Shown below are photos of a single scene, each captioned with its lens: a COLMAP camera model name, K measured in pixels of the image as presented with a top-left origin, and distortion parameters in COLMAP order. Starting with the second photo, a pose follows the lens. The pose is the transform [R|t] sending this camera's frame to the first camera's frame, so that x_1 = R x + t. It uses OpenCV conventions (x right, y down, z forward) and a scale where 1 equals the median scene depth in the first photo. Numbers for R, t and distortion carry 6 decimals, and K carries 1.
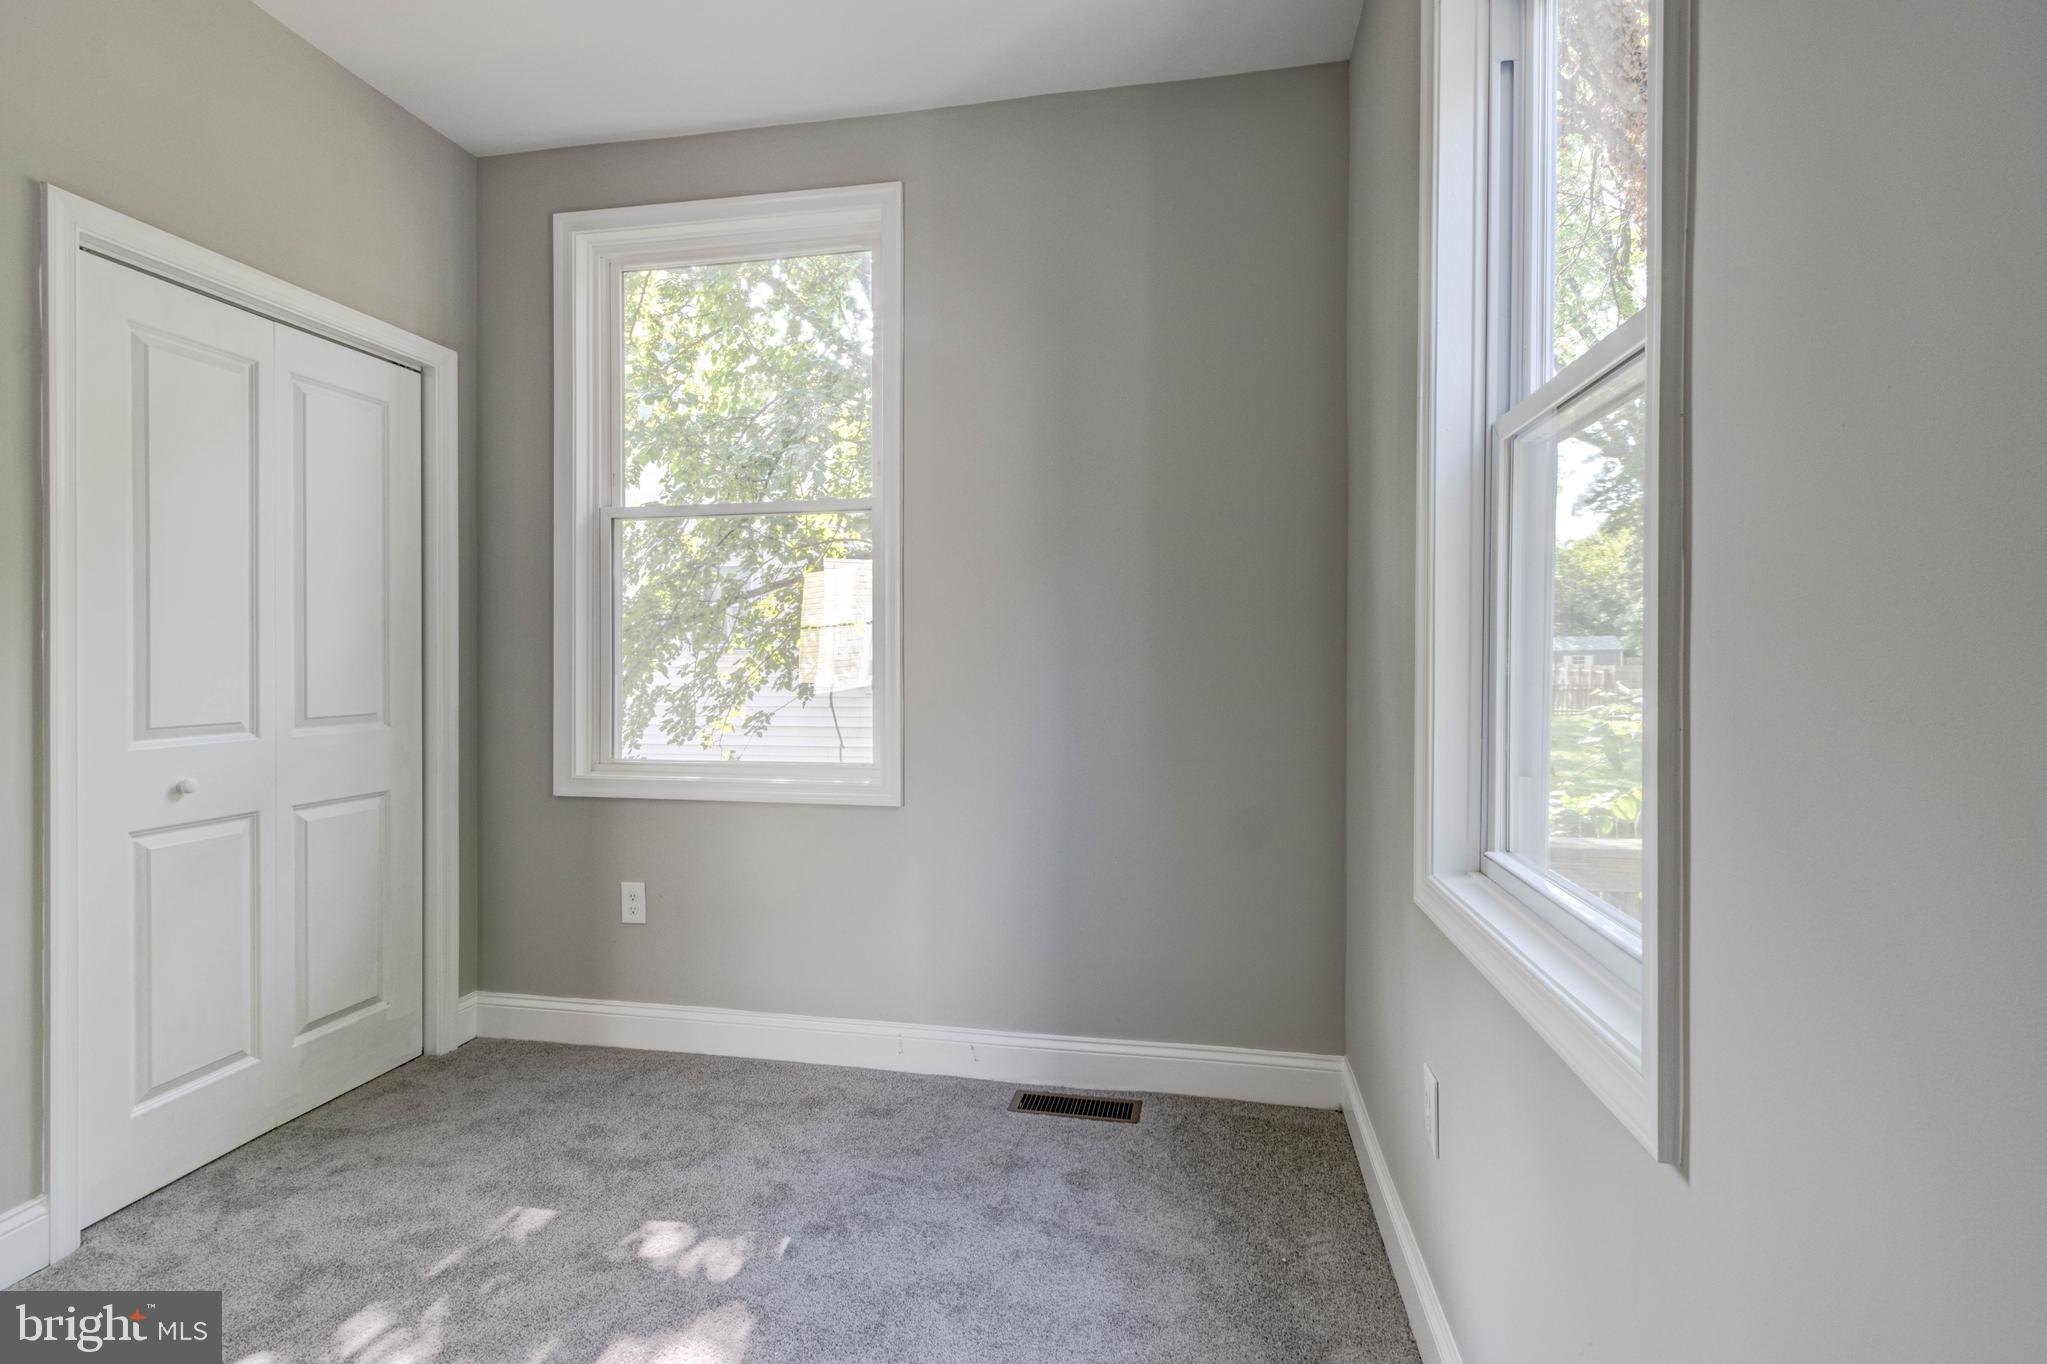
lens RADIAL K [[957.9, 0, 1024.6], [0, 957.9, 663.8], [0, 0, 1]] dist [0.008223, -0.002136]
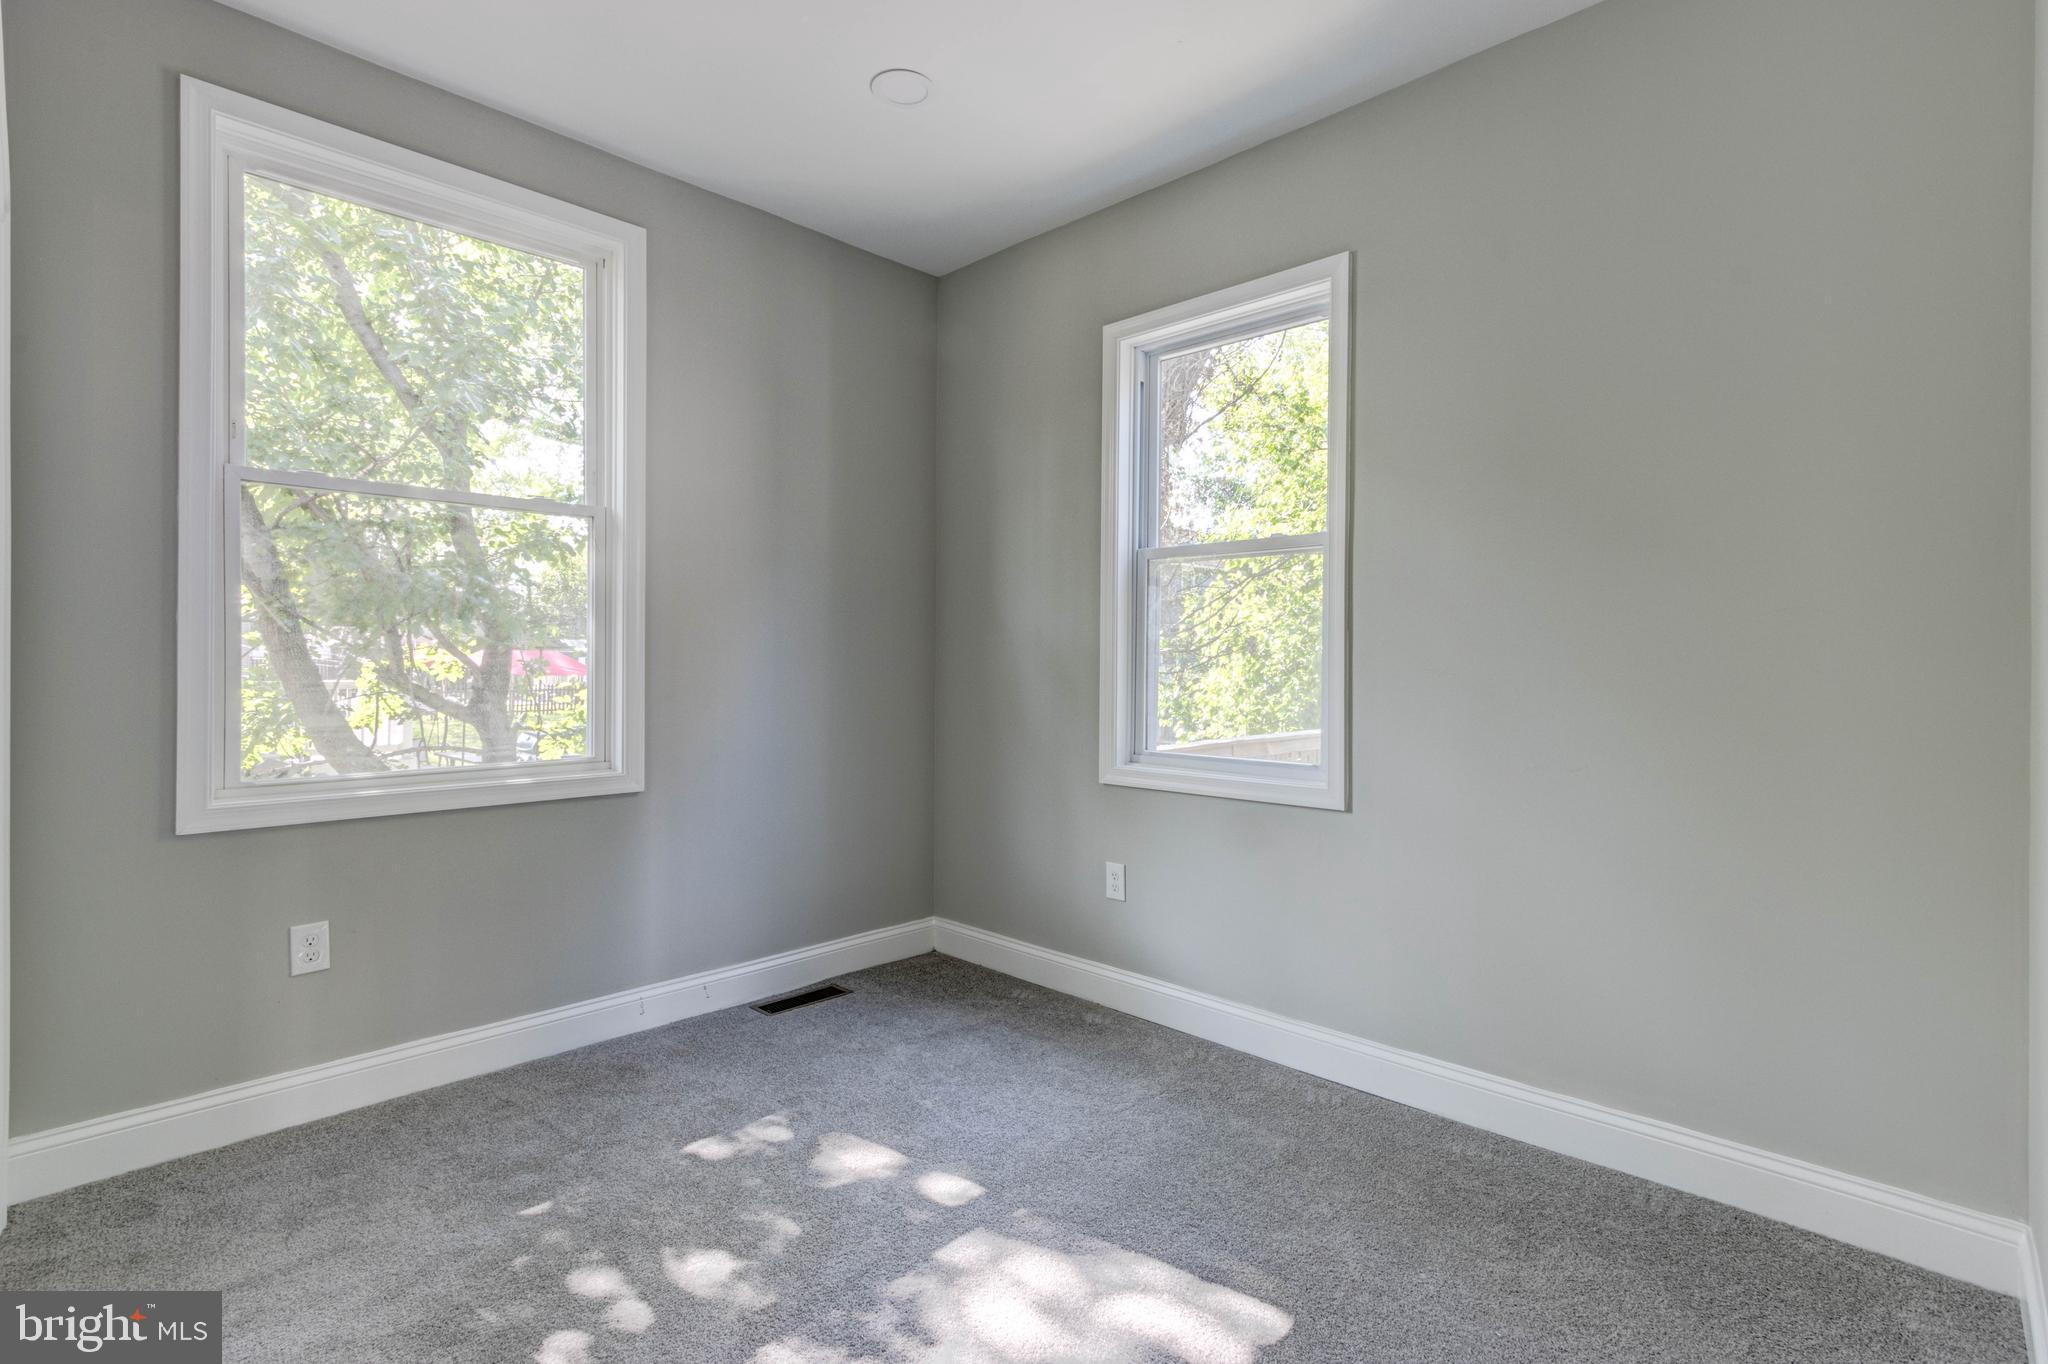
lens RADIAL K [[958.4, 0, 1025.1], [0, 958.4, 663.8], [0, 0, 1]] dist [0.008223, -0.002136]
pose [[0.553205, 0.000584, 0.833045, -0.877290], [-0.002032, 0.999998, 0.000649, -0.000644], [-0.833042, -0.002052, 0.553205, 0.019478]]
